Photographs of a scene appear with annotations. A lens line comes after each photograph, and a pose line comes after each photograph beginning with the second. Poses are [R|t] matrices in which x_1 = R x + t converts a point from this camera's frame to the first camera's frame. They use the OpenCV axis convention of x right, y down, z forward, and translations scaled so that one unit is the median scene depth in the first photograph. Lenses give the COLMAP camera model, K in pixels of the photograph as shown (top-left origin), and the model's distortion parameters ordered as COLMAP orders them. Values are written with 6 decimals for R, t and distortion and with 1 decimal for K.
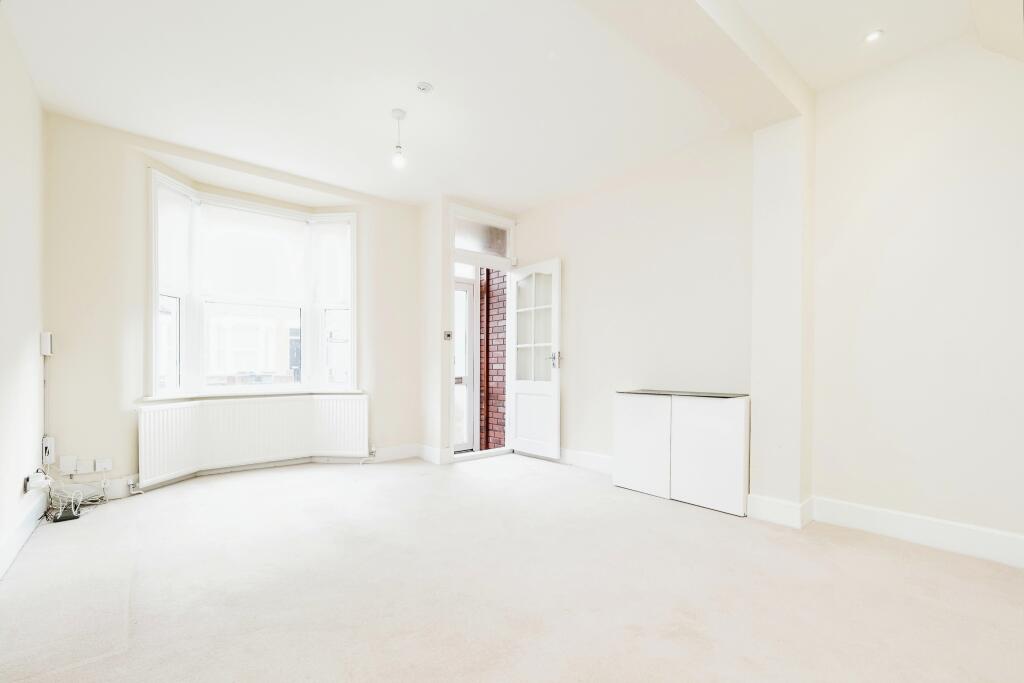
lens RADIAL K [[450.6, 0, 510.3], [0, 450.6, 369.6], [0, 0, 1]] dist [0.002270, 0.000164]
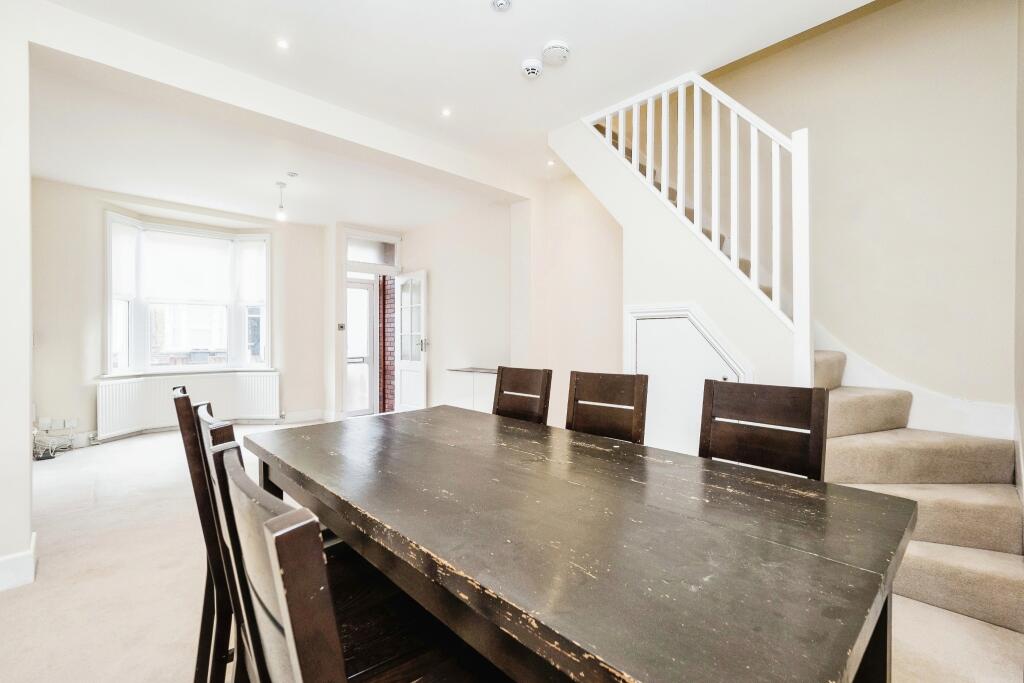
lens RADIAL K [[446.6, 0, 512.0], [0, 446.6, 341.5], [0, 0, 1]] dist [-0.002533, -0.000116]
pose [[0.997872, -0.001340, 0.065183, 0.248775], [0.001546, 0.999994, -0.003117, -0.025140], [-0.065178, 0.003211, 0.997868, -0.310654]]
